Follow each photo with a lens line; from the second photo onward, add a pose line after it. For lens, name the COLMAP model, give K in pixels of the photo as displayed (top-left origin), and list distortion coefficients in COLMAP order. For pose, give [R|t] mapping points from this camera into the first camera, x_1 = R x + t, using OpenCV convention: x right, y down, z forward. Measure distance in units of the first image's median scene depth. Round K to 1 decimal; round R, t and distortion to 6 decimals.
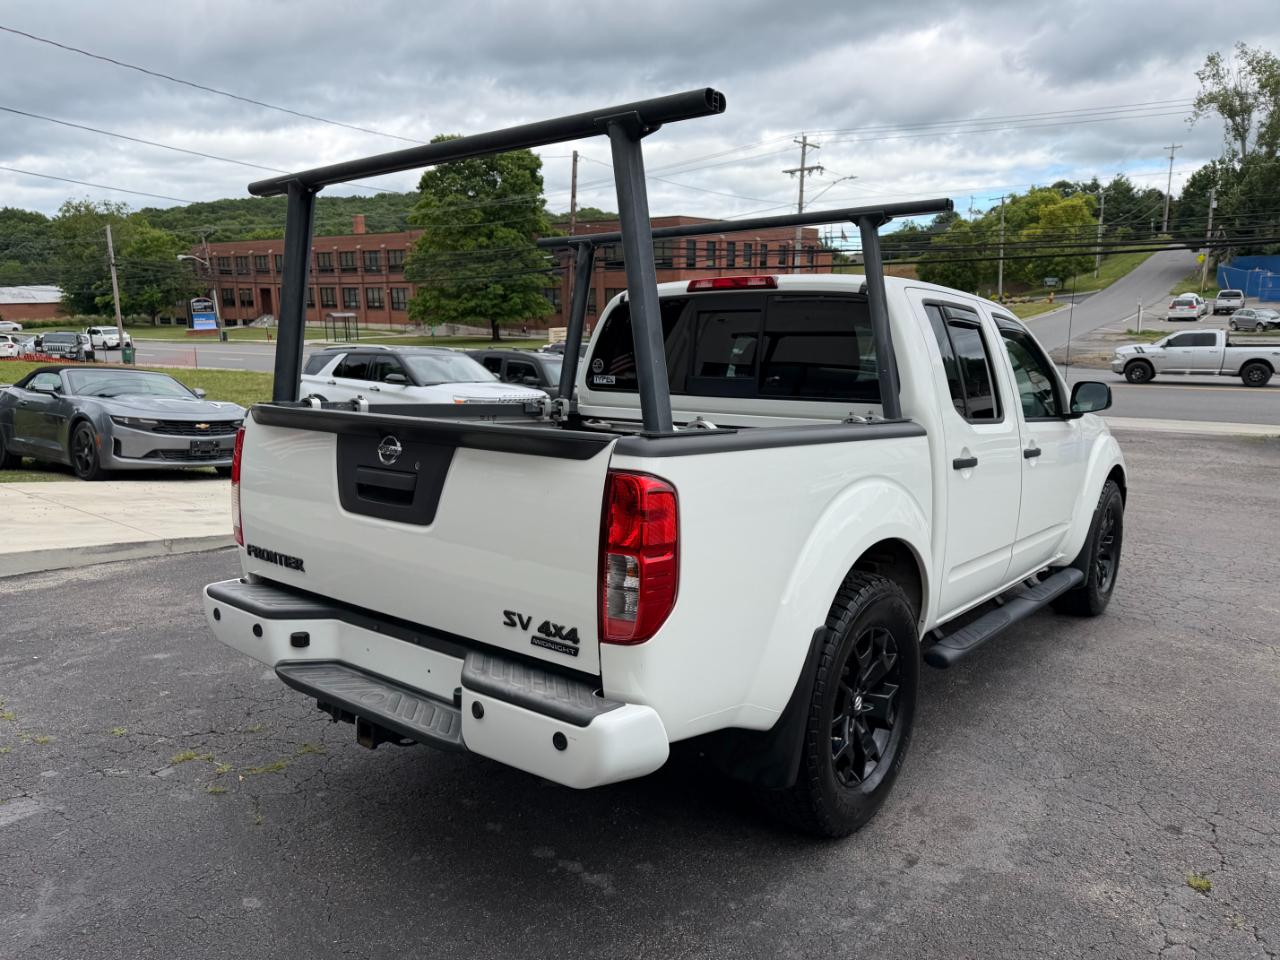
lens RADIAL K [[904.6, 0, 633.4], [0, 904.6, 489.1], [0, 0, 1]] dist [0.034170, -0.043998]
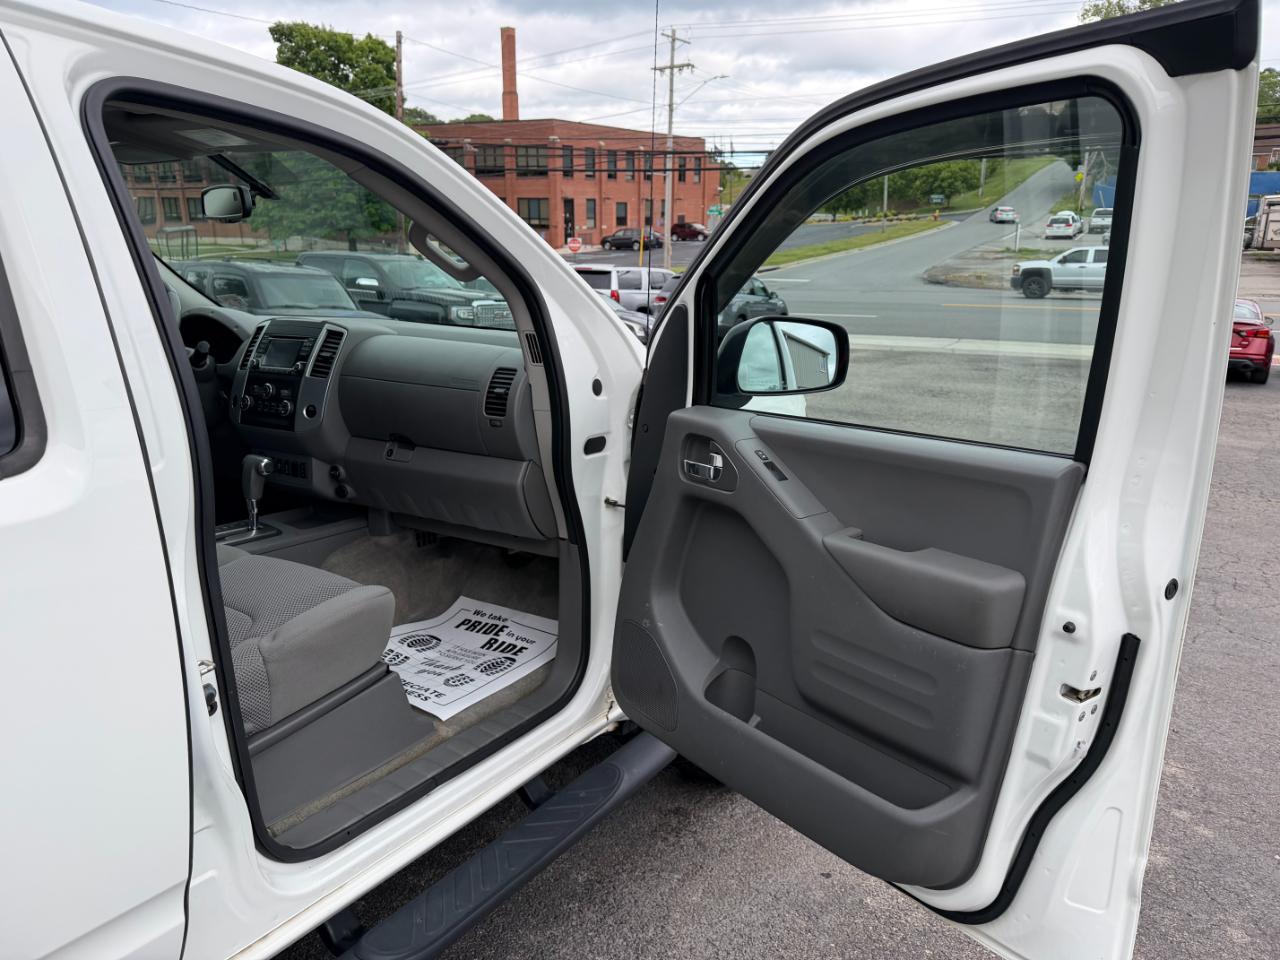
lens RADIAL K [[914.9, 0, 644.8], [0, 914.9, 494.1], [0, 0, 1]] dist [0.025580, -0.040304]
pose [[0.992592, -0.027678, 0.118303, 0.577826], [0.017098, 0.995838, 0.089526, -0.095147], [-0.120289, -0.086840, 0.988934, 0.773690]]
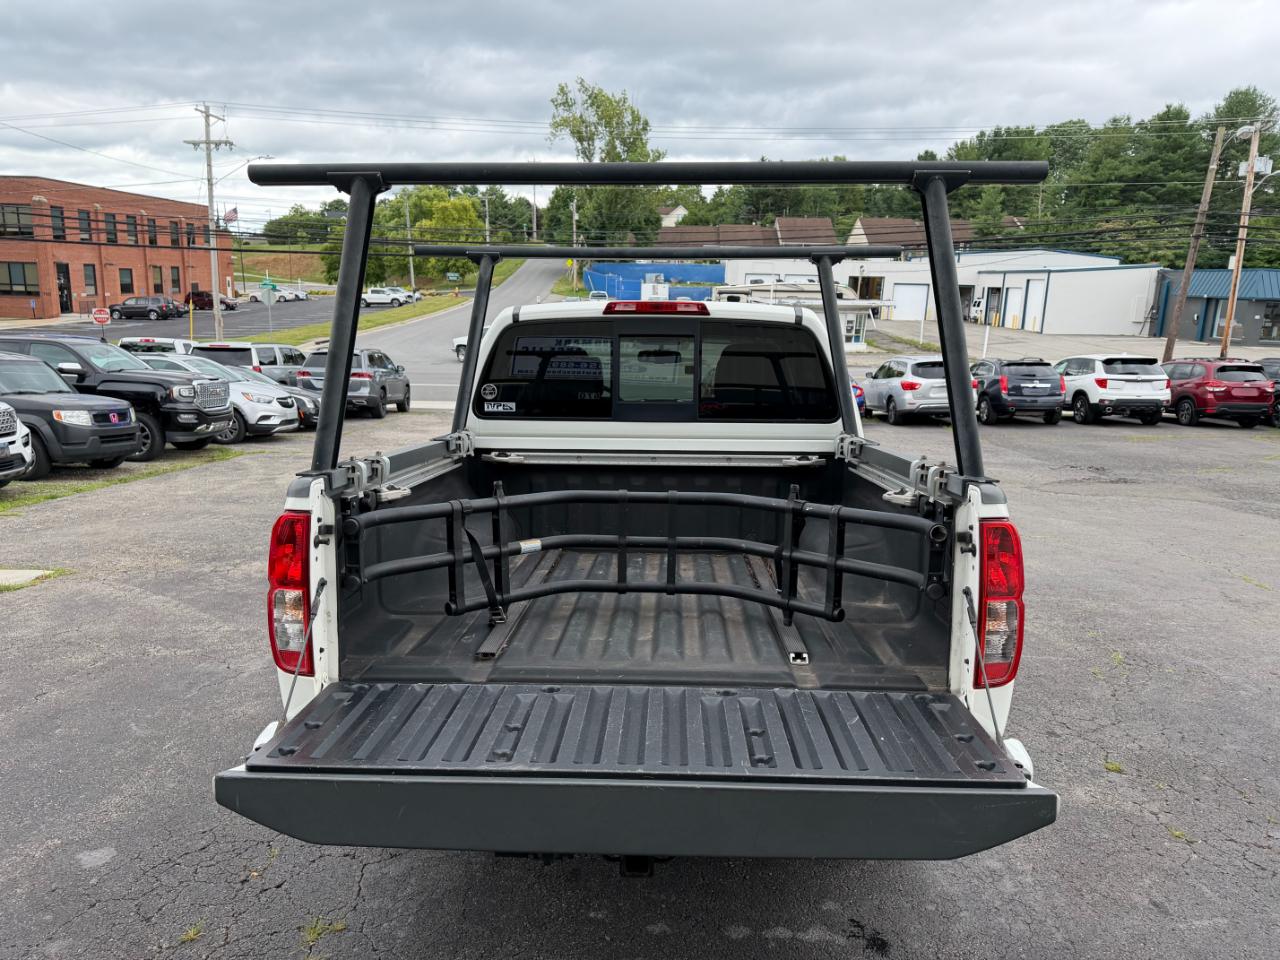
lens RADIAL K [[890.5, 0, 636.2], [0, 890.5, 499.0], [0, 0, 1]] dist [0.069548, -0.095474]
pose [[0.807332, -0.104945, 0.580691, -0.480478], [0.090328, 0.994440, 0.054138, -0.071295], [-0.583143, 0.008746, 0.812322, 0.219855]]
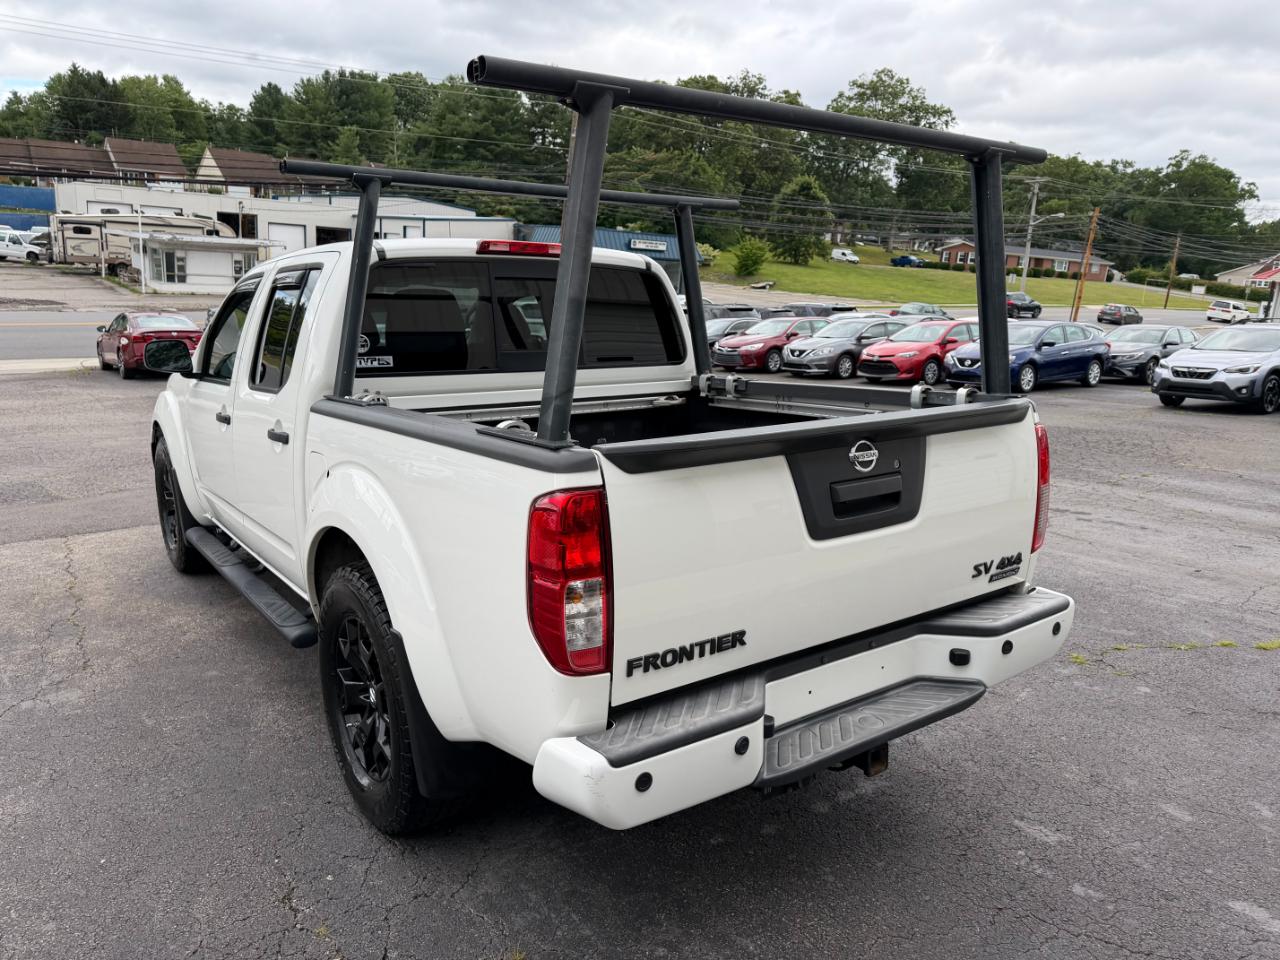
lens RADIAL K [[904.6, 0, 633.4], [0, 904.6, 489.1], [0, 0, 1]] dist [0.034170, -0.043998]
pose [[0.278515, -0.209944, 0.937205, -0.774579], [0.138465, 0.974399, 0.177128, -0.132523], [-0.950398, 0.080437, 0.300454, 0.614193]]
